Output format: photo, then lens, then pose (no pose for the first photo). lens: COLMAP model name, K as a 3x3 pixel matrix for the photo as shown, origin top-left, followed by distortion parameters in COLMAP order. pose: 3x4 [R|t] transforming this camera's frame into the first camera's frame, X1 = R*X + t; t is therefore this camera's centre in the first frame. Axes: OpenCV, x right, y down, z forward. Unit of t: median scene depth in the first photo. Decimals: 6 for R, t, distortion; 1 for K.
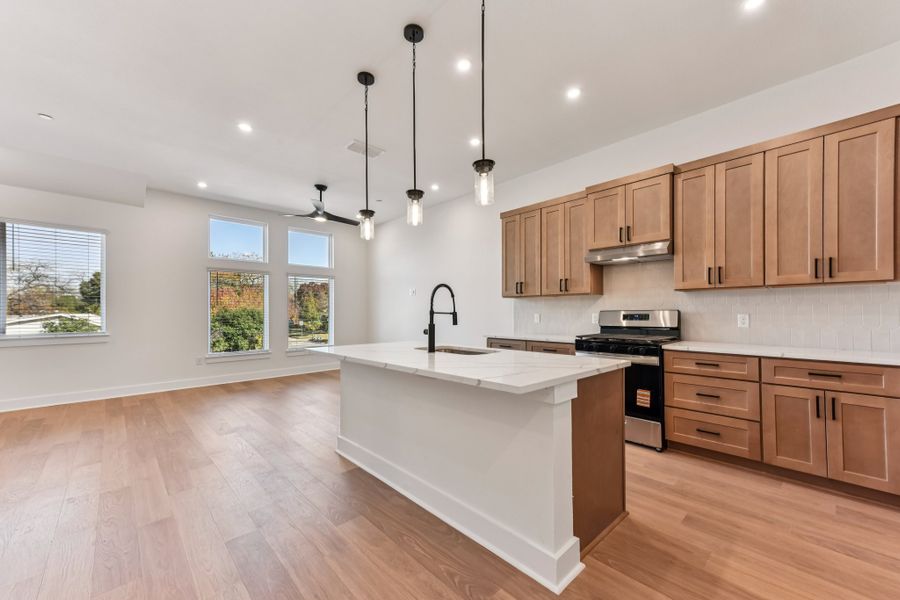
lens RADIAL K [[347.1, 0, 456.3], [0, 347.1, 307.7], [0, 0, 1]] dist [0.015236, 0.000041]
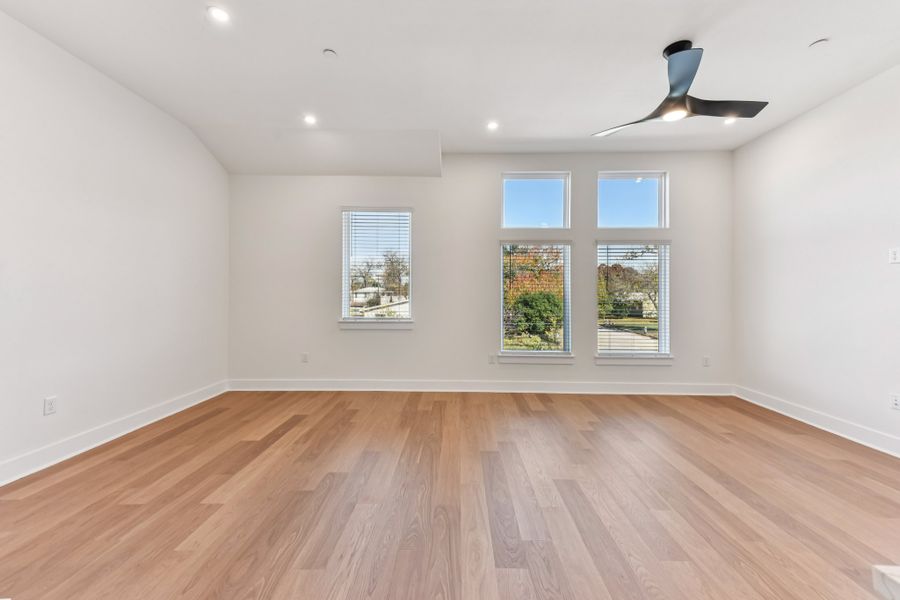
lens RADIAL K [[356.3, 0, 450.1], [0, 356.3, 293.5], [0, 0, 1]] dist [0.015037, 0.000021]
pose [[0.699835, 0.004564, -0.714290, -0.317930], [0.001008, 0.999972, 0.007377, -0.005308], [0.714304, -0.005883, 0.699811, 0.524696]]
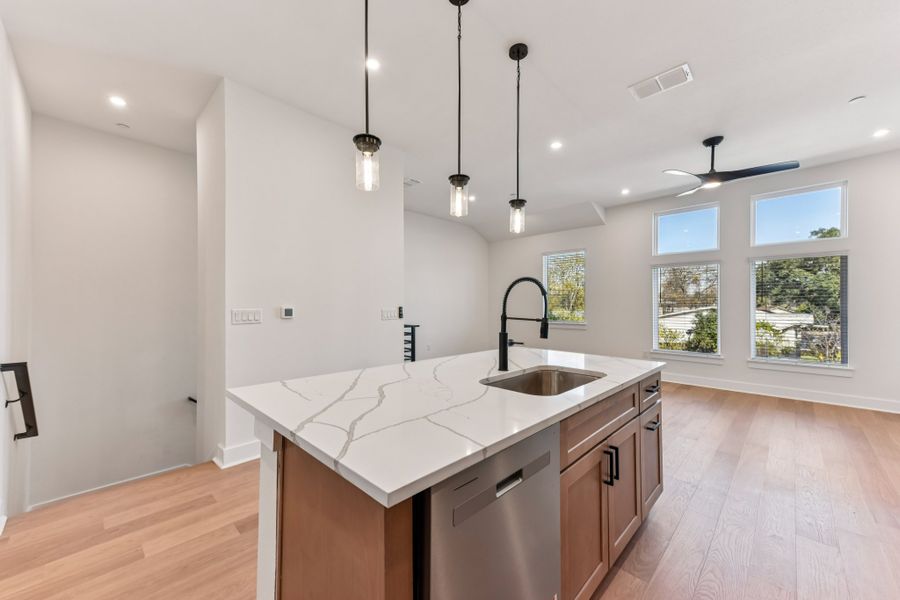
lens RADIAL K [[347.1, 0, 456.3], [0, 347.1, 307.7], [0, 0, 1]] dist [0.015236, 0.000041]
pose [[0.044576, 0.009385, -0.998962, 0.432513], [0.011348, 0.999887, 0.009900, -0.010155], [0.998942, -0.011777, 0.044465, 0.546987]]
